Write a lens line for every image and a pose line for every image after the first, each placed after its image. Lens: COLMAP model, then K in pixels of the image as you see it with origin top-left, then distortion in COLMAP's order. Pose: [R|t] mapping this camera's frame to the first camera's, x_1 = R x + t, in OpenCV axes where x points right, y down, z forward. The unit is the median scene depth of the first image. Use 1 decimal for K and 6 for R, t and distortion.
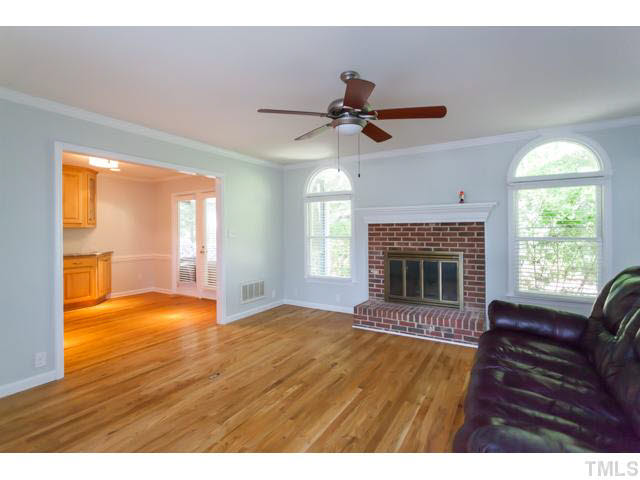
lens RADIAL K [[317.5, 0, 320.0], [0, 317.5, 240.0], [0, 0, 1]] dist [0.000548, 0.000220]
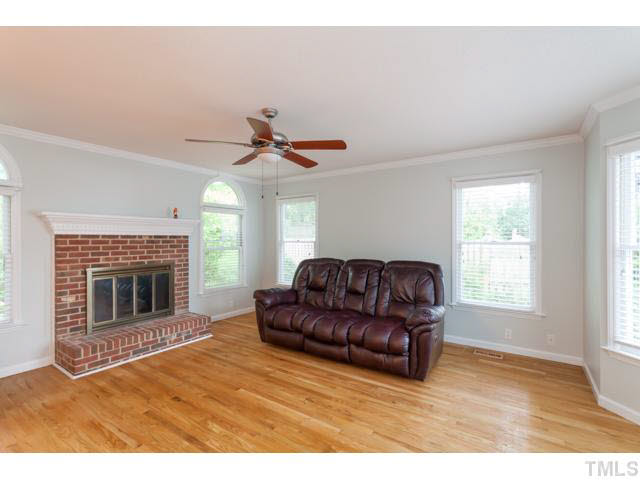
lens RADIAL K [[304.0, 0, 320.0], [0, 304.0, 240.0], [0, 0, 1]] dist [0.002232, 0.000458]
pose [[0.063537, 0.002638, 0.997976, -0.575634], [0.031480, 0.999494, -0.004646, -0.019097], [-0.997483, 0.031711, 0.063422, 0.414479]]
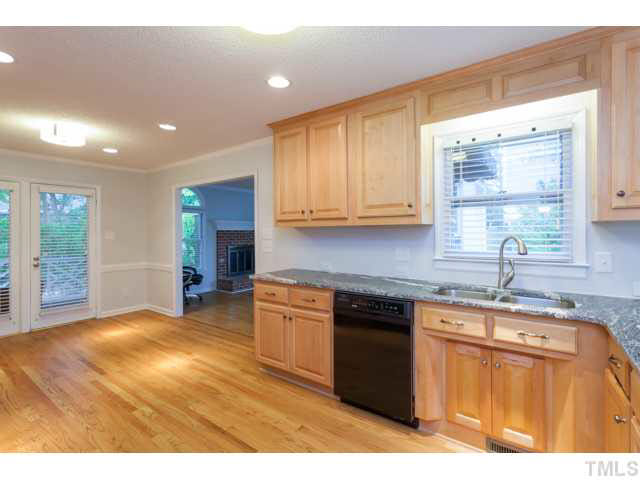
lens RADIAL K [[302.7, 0, 320.0], [0, 302.7, 231.6], [0, 0, 1]] dist [0.000849, 0.000255]
pose [[0.087294, 0.007379, 0.996155, -1.490265], [0.036307, 0.999285, -0.010584, -0.011764], [-0.995521, 0.037092, 0.086964, 0.423496]]
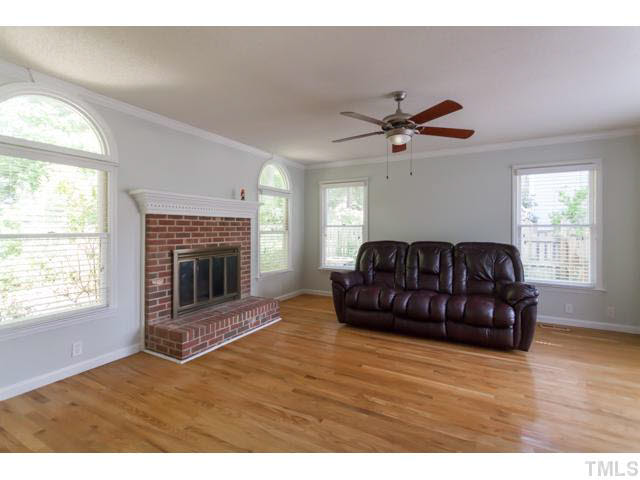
lens RADIAL K [[302.7, 0, 320.0], [0, 302.7, 231.6], [0, 0, 1]] dist [0.000849, 0.000255]
pose [[-0.036516, -0.005065, 0.999320, -0.590519], [0.029637, 0.999542, 0.006150, -0.006908], [-0.998893, 0.029841, -0.036350, 0.754913]]
